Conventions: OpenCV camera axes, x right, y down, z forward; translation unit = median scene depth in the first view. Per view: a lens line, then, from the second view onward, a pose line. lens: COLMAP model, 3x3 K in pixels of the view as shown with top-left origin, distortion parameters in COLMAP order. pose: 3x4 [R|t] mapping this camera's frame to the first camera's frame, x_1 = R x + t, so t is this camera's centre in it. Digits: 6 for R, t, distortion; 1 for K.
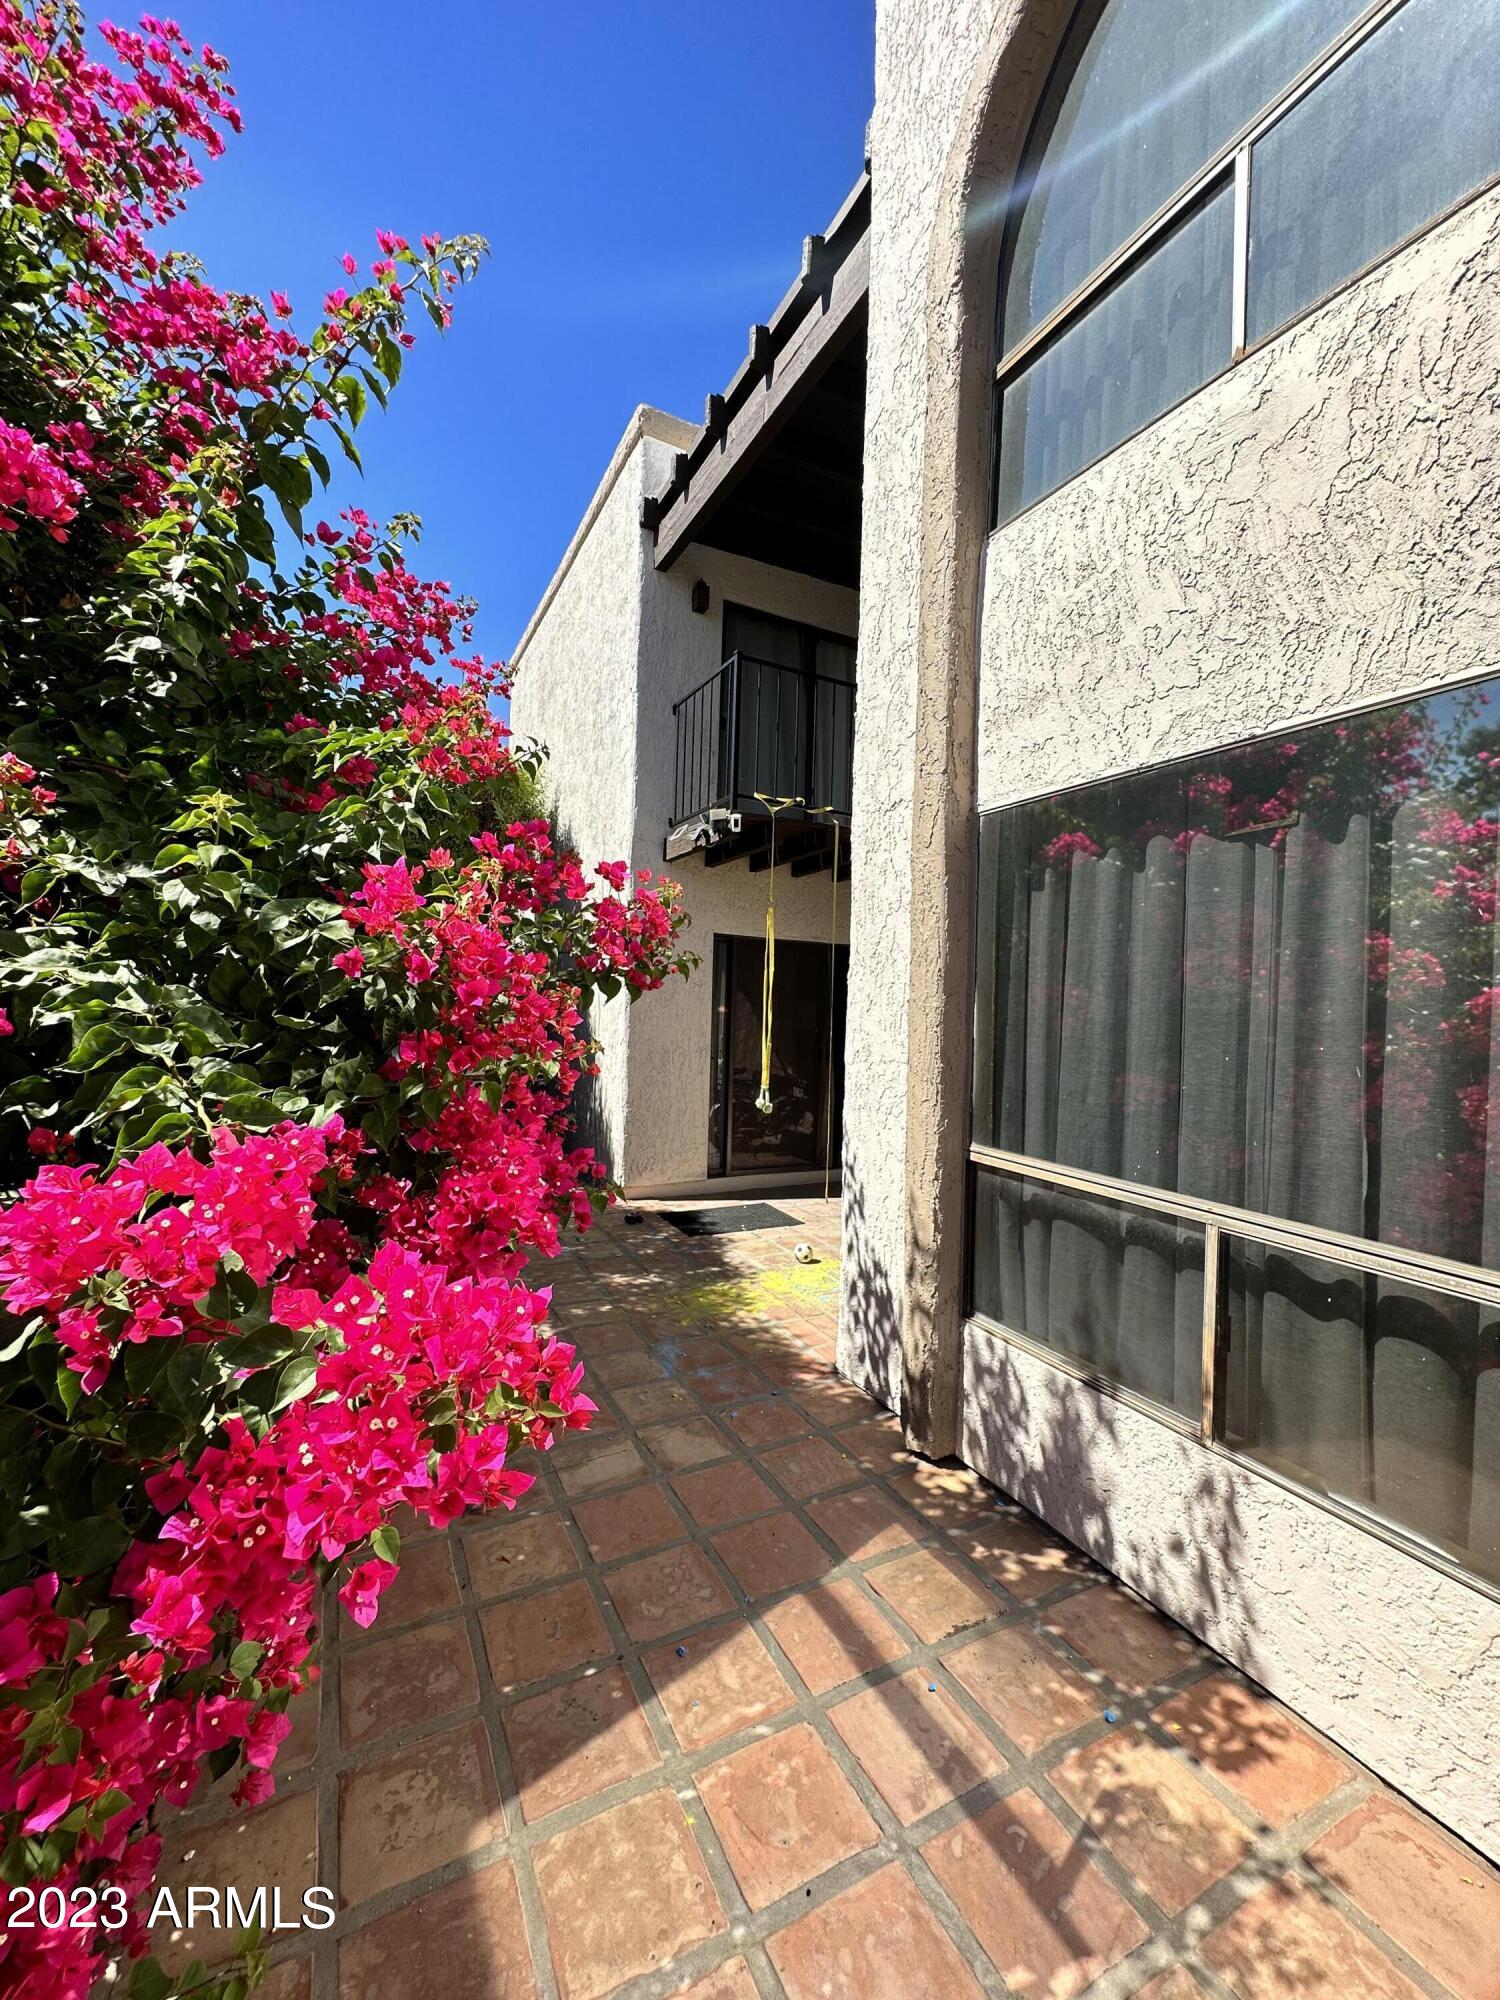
lens RADIAL K [[803.7, 0, 758.4], [0, 803.7, 1004.2], [0, 0, 1]] dist [-0.003648, 0.001264]
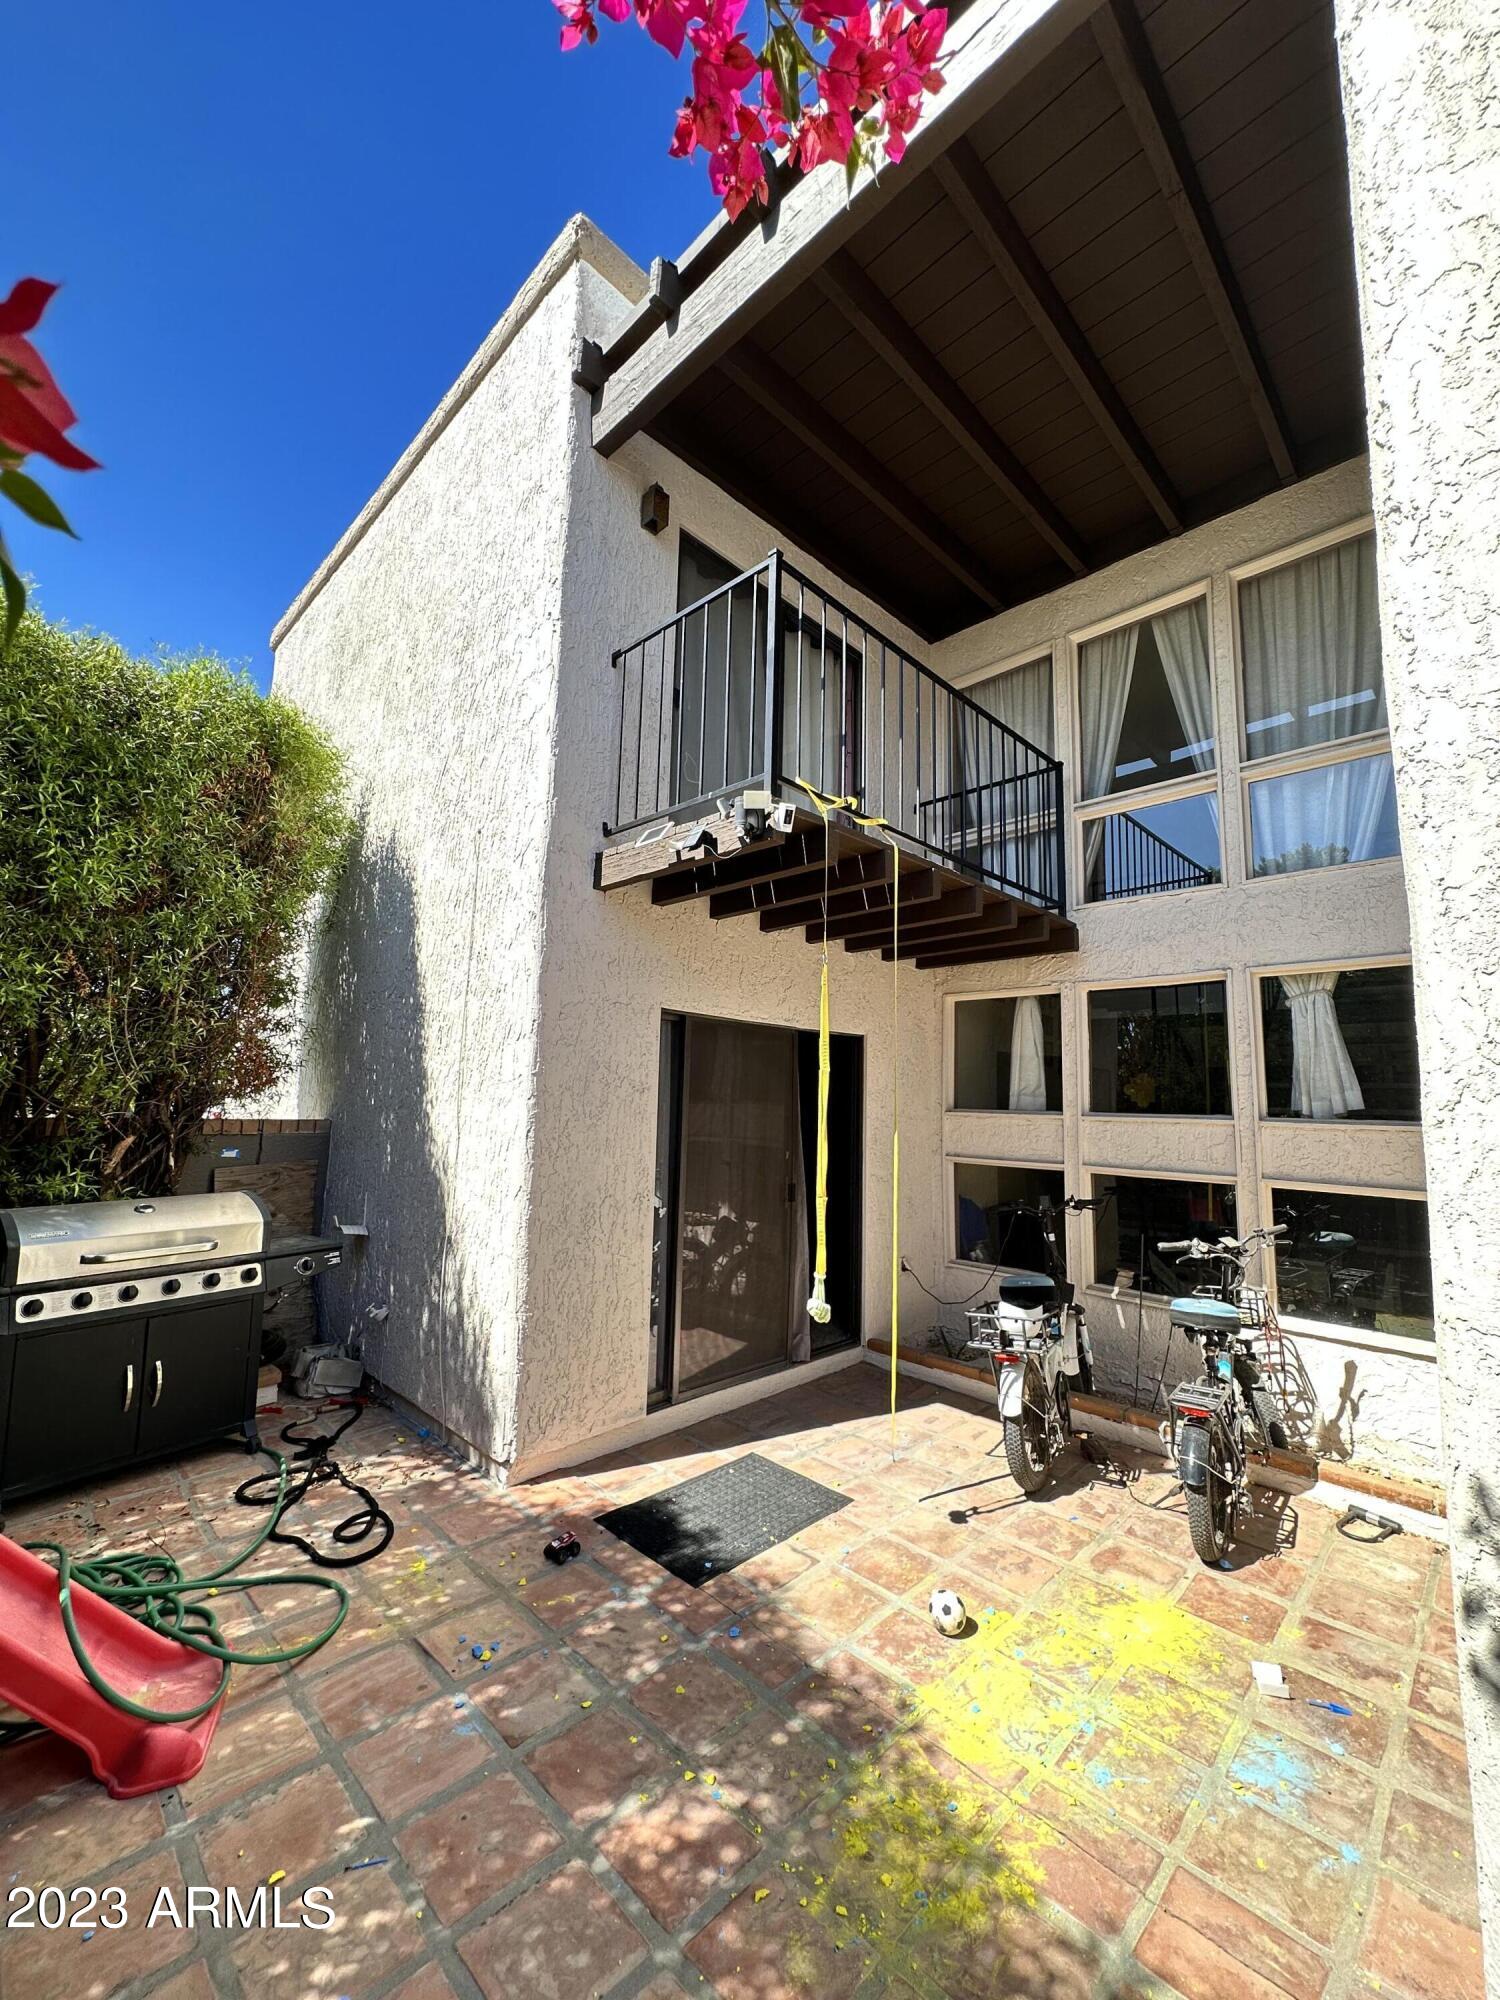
lens RADIAL K [[803.7, 0, 747.6], [0, 803.7, 990.4], [0, 0, 1]] dist [-0.003648, 0.001264]
pose [[0.953998, 0.027348, 0.298563, -0.192913], [0.009031, 0.992758, -0.119792, -0.026916], [-0.299677, 0.116977, 0.946842, 0.402620]]
